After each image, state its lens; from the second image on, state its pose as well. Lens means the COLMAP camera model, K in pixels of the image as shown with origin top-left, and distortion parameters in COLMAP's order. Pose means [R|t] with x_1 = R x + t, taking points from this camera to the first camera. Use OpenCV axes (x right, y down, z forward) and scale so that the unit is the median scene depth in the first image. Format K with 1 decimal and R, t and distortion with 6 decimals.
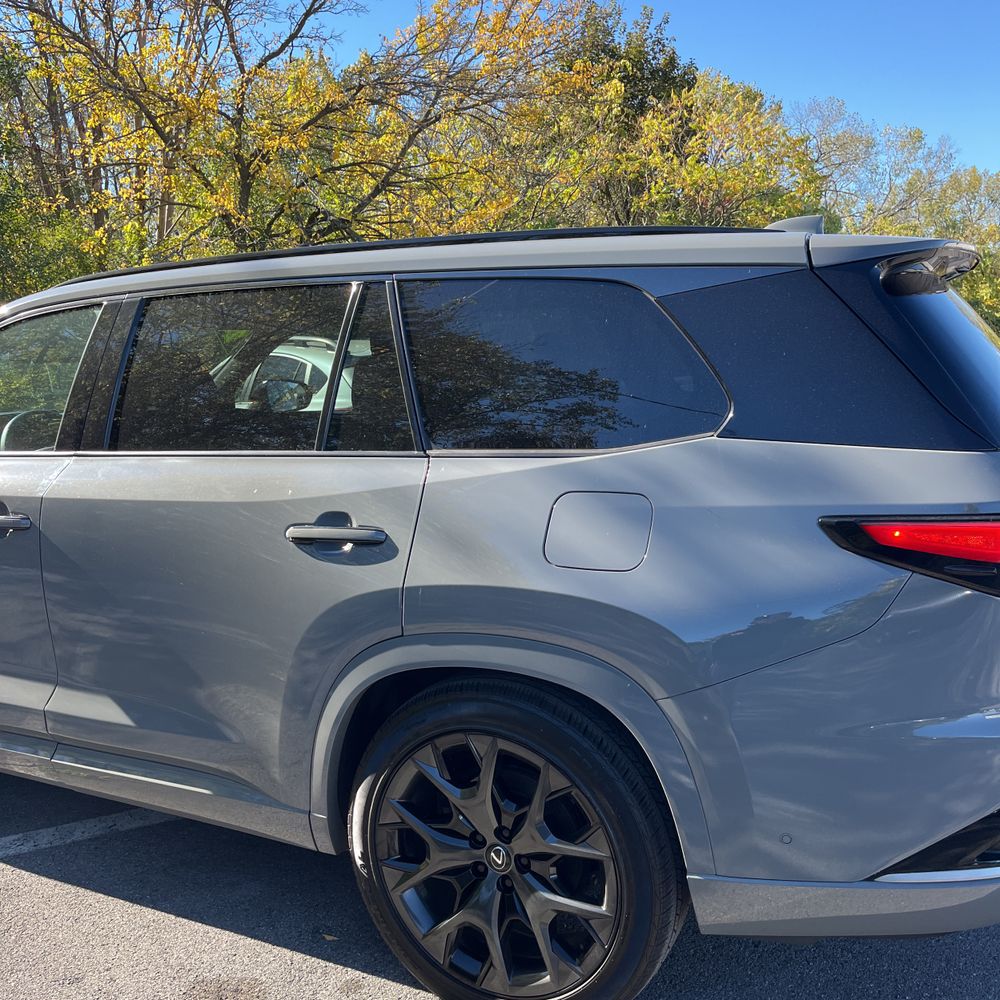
lens RADIAL K [[1003.5, 0, 493.5], [0, 1003.5, 492.6], [0, 0, 1]] dist [0.018715, 0.000000]
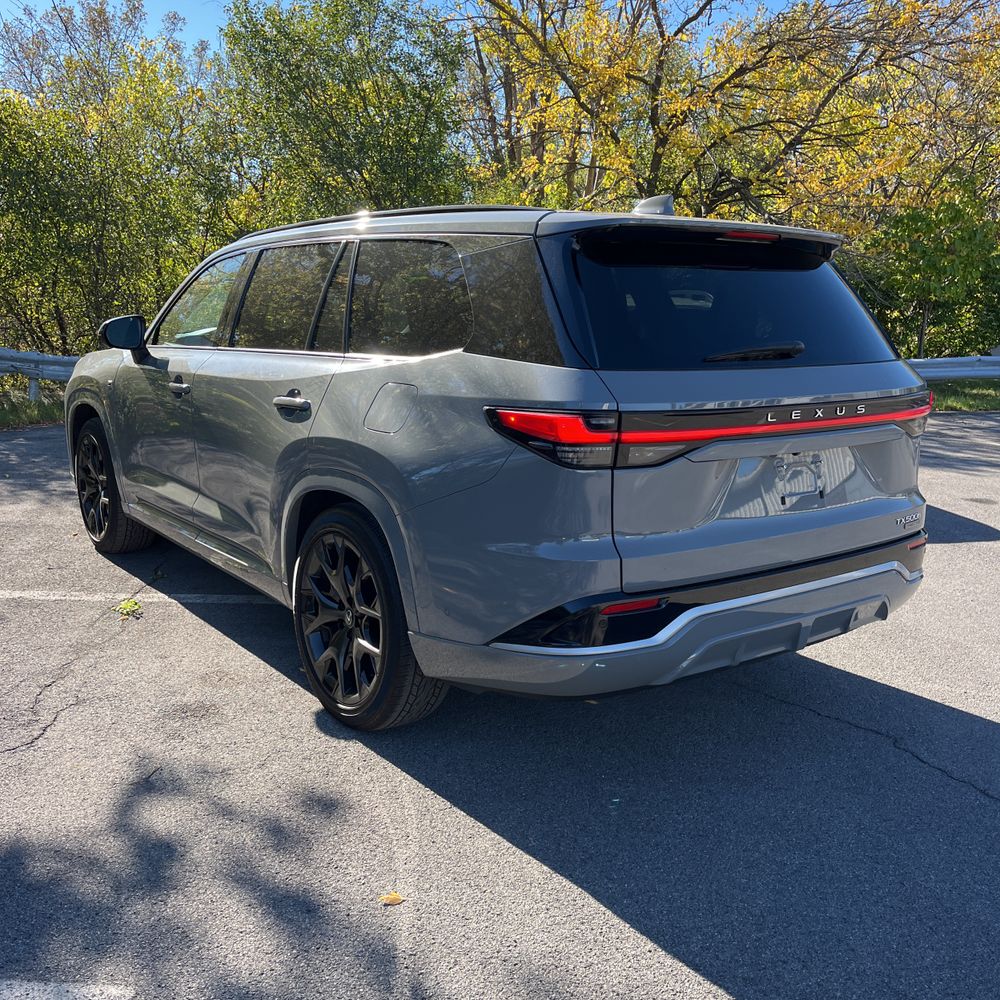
lens RADIAL K [[1003.5, 0, 500.4], [0, 1003.5, 509.7], [0, 0, 1]] dist [0.018715, 0.000000]
pose [[0.896440, 0.131595, -0.423175, 0.834147], [-0.108112, 0.990983, 0.079145, 0.049018], [0.429775, -0.025199, 0.902584, -0.291705]]
